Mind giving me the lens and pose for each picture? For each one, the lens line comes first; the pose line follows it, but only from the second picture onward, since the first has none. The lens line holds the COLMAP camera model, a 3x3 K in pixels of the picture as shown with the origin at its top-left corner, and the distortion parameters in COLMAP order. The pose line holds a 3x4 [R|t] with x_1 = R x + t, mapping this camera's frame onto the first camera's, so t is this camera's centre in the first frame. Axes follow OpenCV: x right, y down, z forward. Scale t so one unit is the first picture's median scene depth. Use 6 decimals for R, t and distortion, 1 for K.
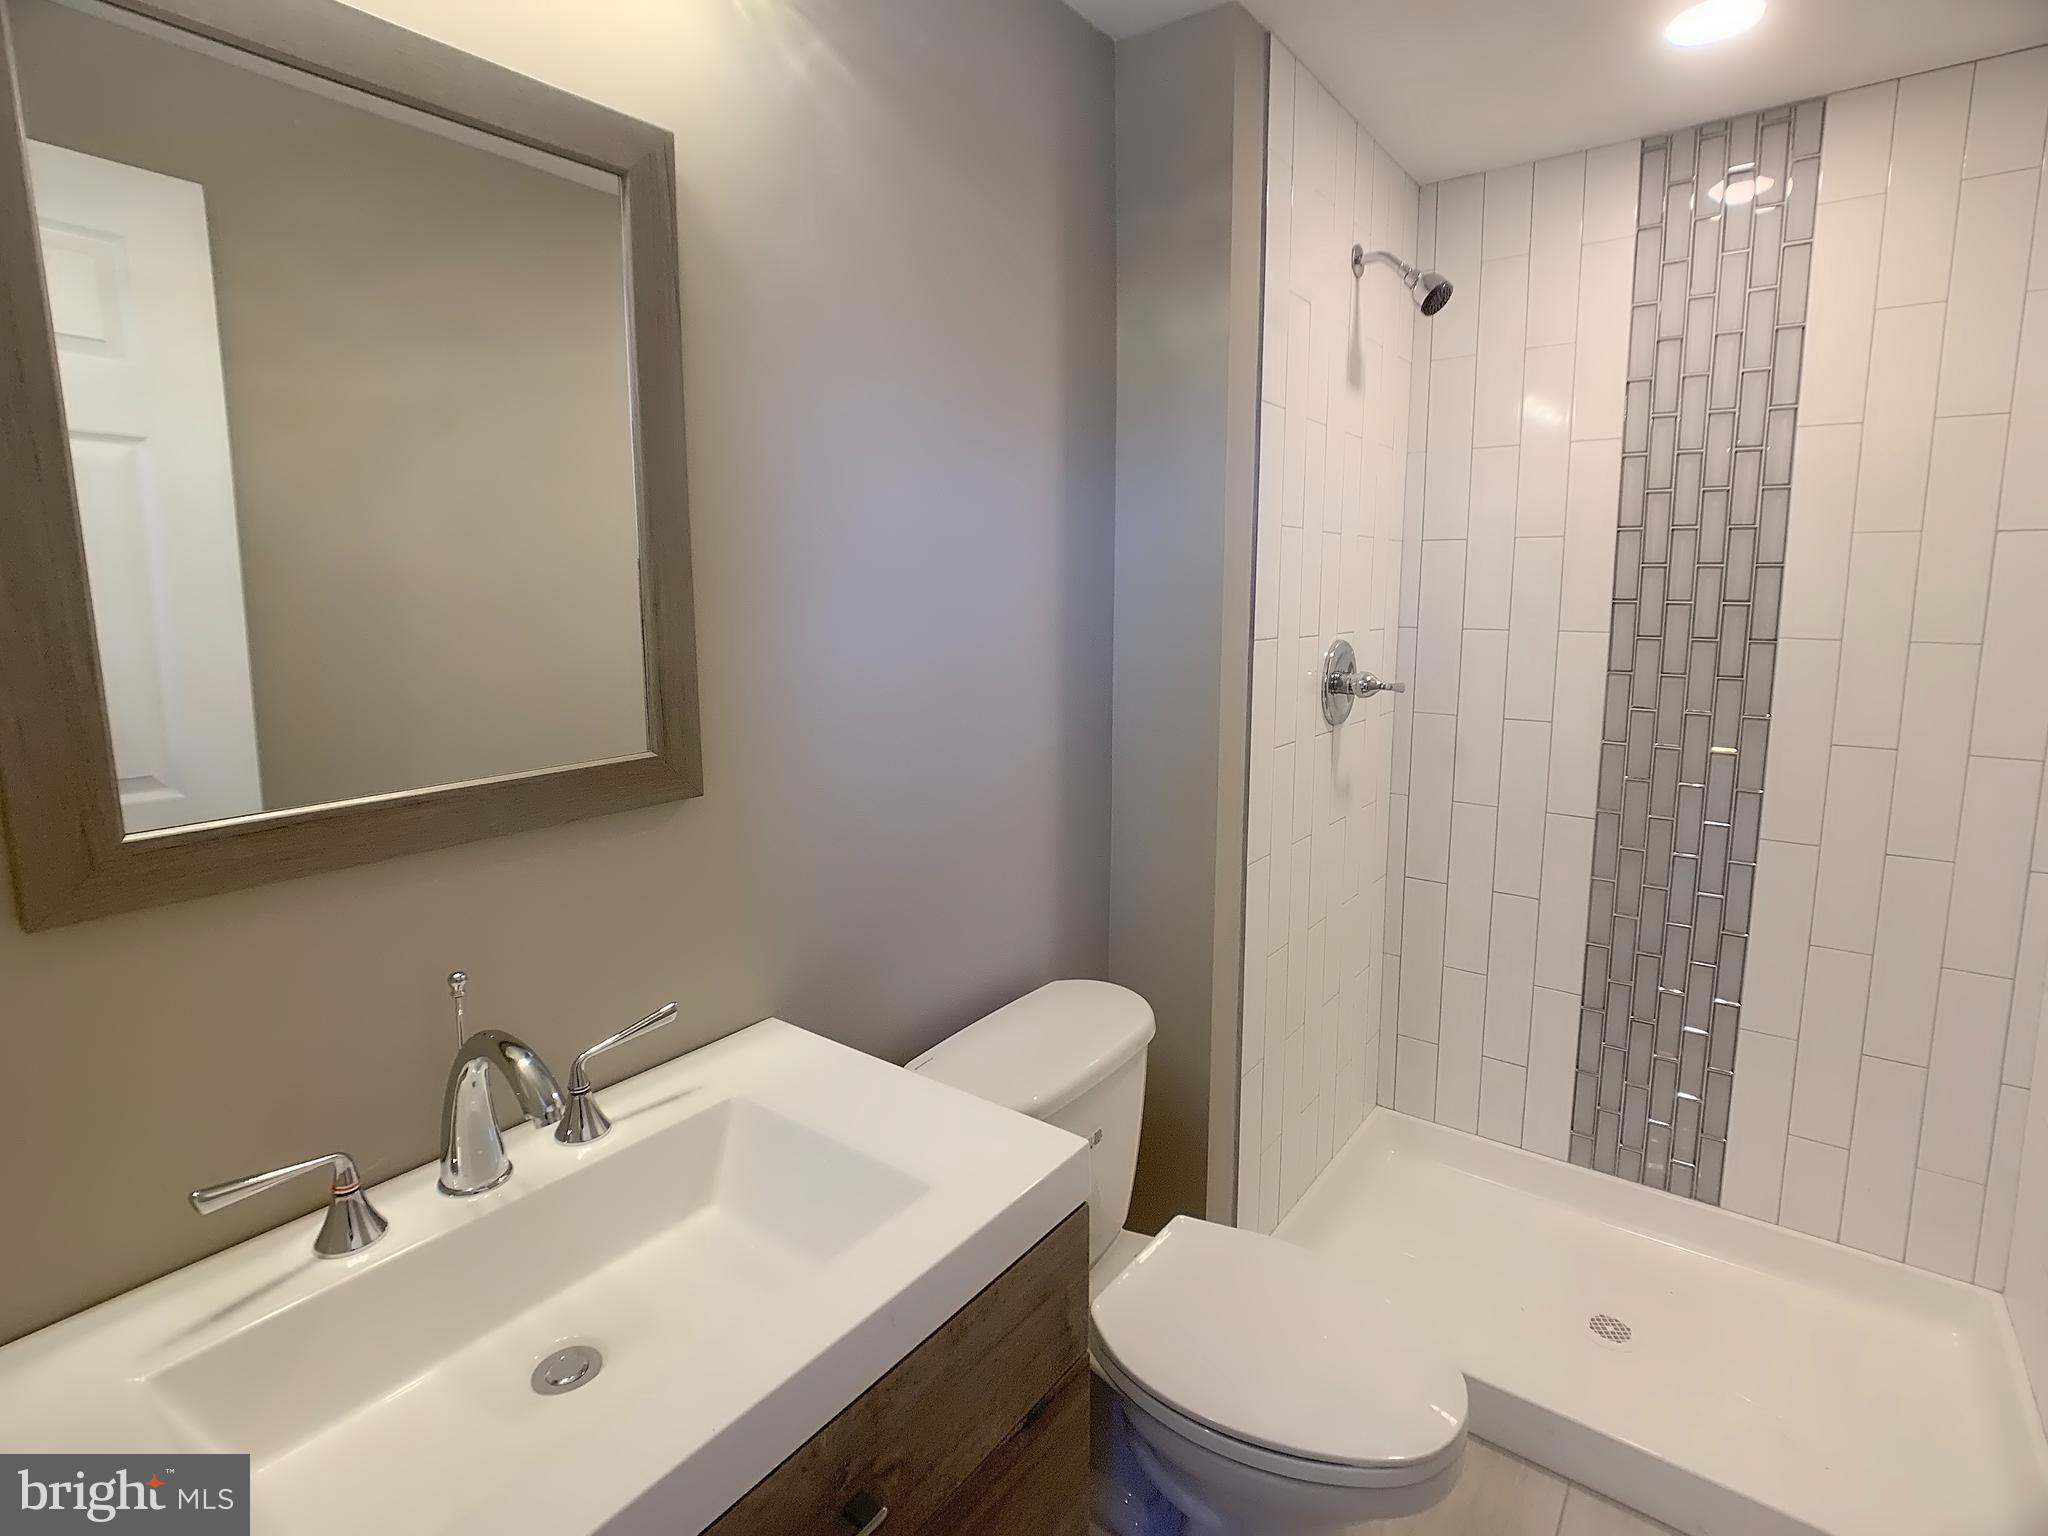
lens RADIAL K [[1056.3, 0, 1022.1], [0, 1056.3, 727.3], [0, 0, 1]] dist [-0.040440, 0.016191]
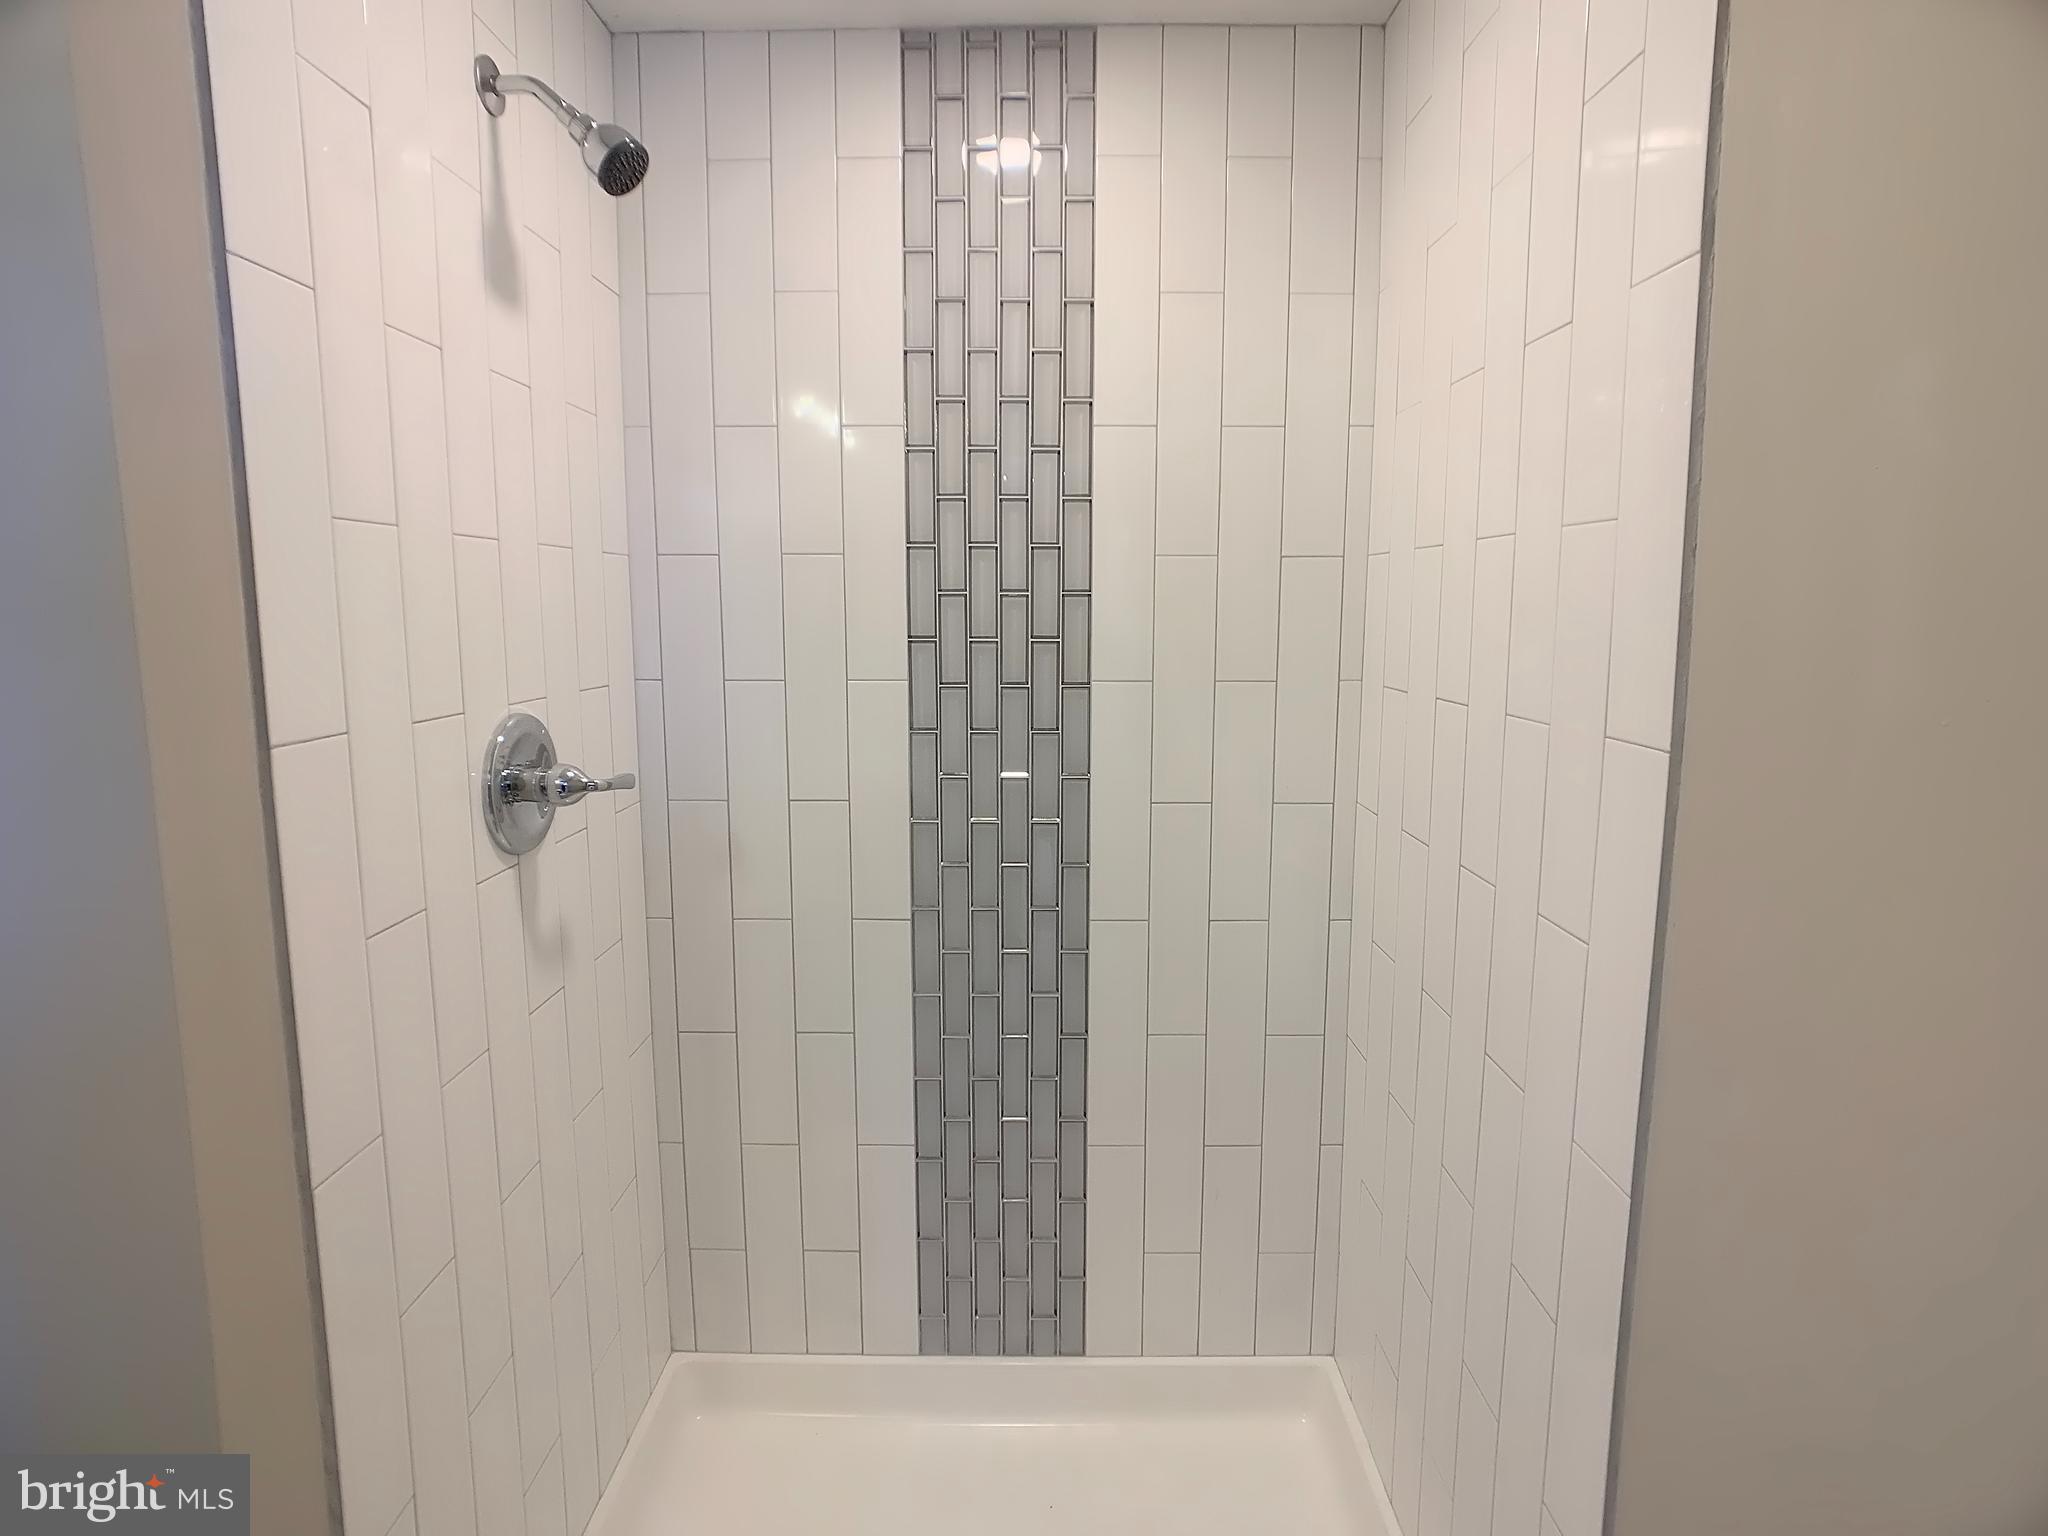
lens RADIAL K [[1056.3, 0, 1022.1], [0, 1056.3, 727.3], [0, 0, 1]] dist [-0.040440, 0.016191]
pose [[0.814962, -0.066869, 0.575644, 0.191159], [0.080376, 0.996763, 0.001998, -0.053501], [-0.573914, 0.044640, 0.817698, 0.335462]]
